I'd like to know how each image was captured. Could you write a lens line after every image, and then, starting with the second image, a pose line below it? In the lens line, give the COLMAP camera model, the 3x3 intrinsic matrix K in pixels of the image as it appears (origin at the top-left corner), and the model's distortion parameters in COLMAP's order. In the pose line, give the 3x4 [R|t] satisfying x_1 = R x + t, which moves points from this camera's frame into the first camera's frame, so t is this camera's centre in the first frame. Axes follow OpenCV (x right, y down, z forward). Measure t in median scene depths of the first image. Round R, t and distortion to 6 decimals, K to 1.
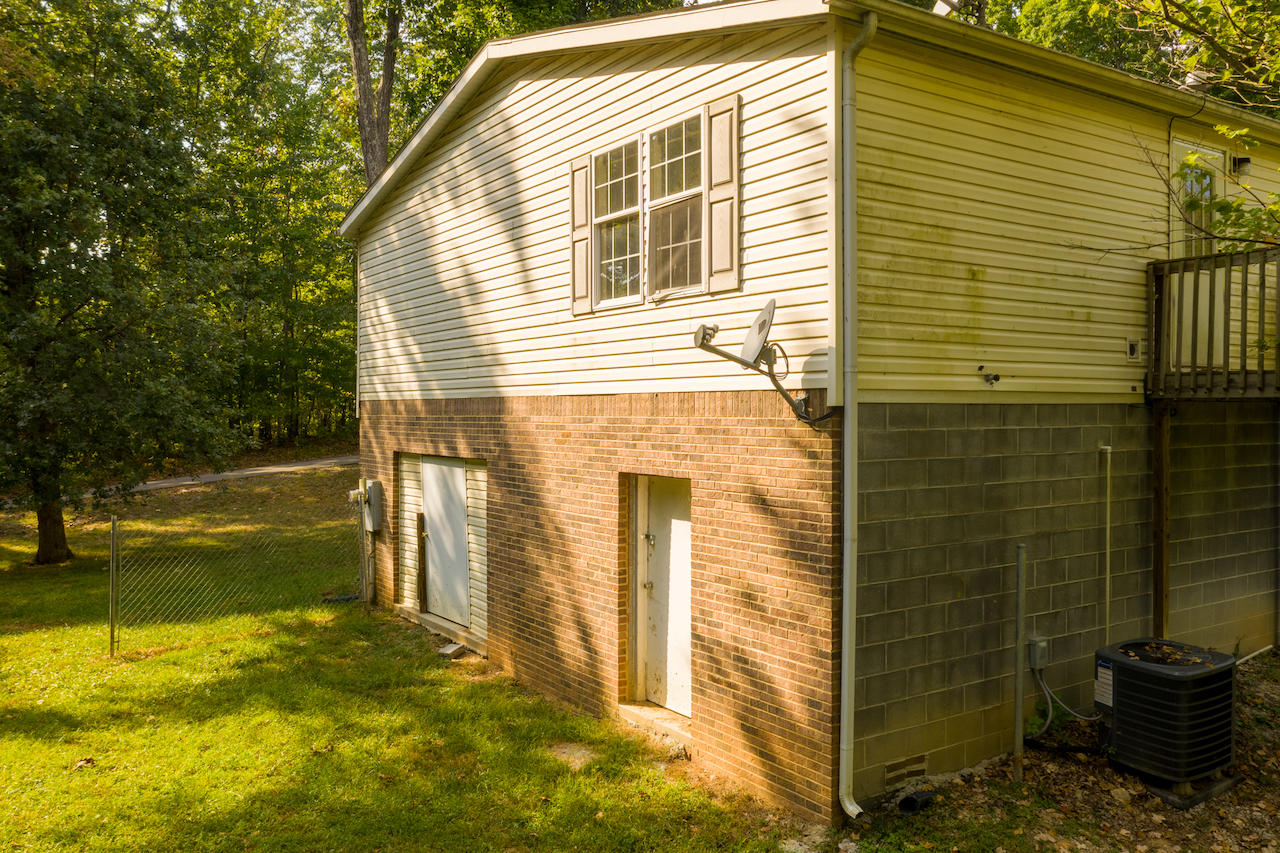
lens RADIAL K [[1016.2, 0, 640.0], [0, 1016.2, 426.5], [0, 0, 1]] dist [0.002372, 0.004317]
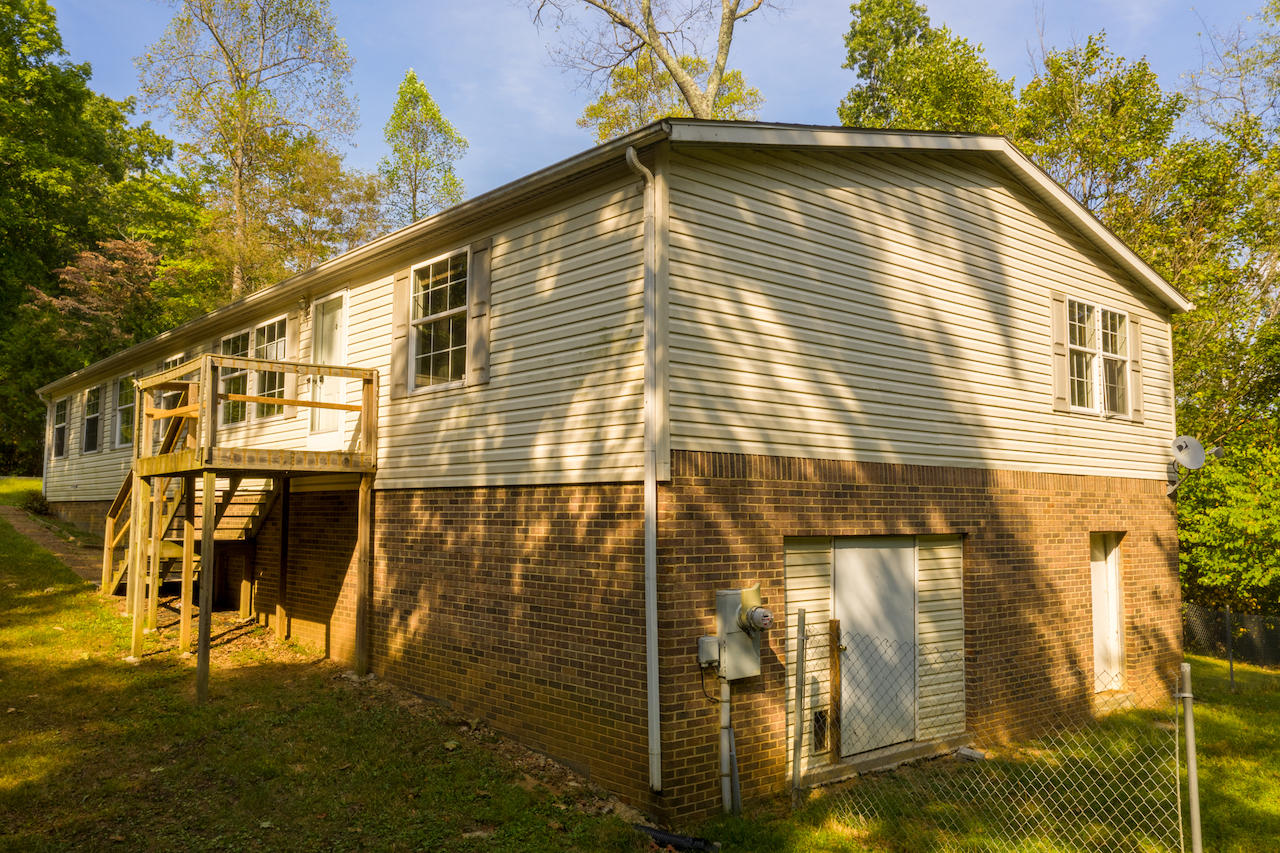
lens RADIAL K [[1016.2, 0, 640.0], [0, 1016.2, 426.5], [0, 0, 1]] dist [0.002372, 0.004317]
pose [[-0.127750, 0.088199, 0.987877, -1.103172], [0.012715, 0.996102, -0.087289, 0.012680], [-0.991725, 0.001409, -0.128374, 1.483045]]
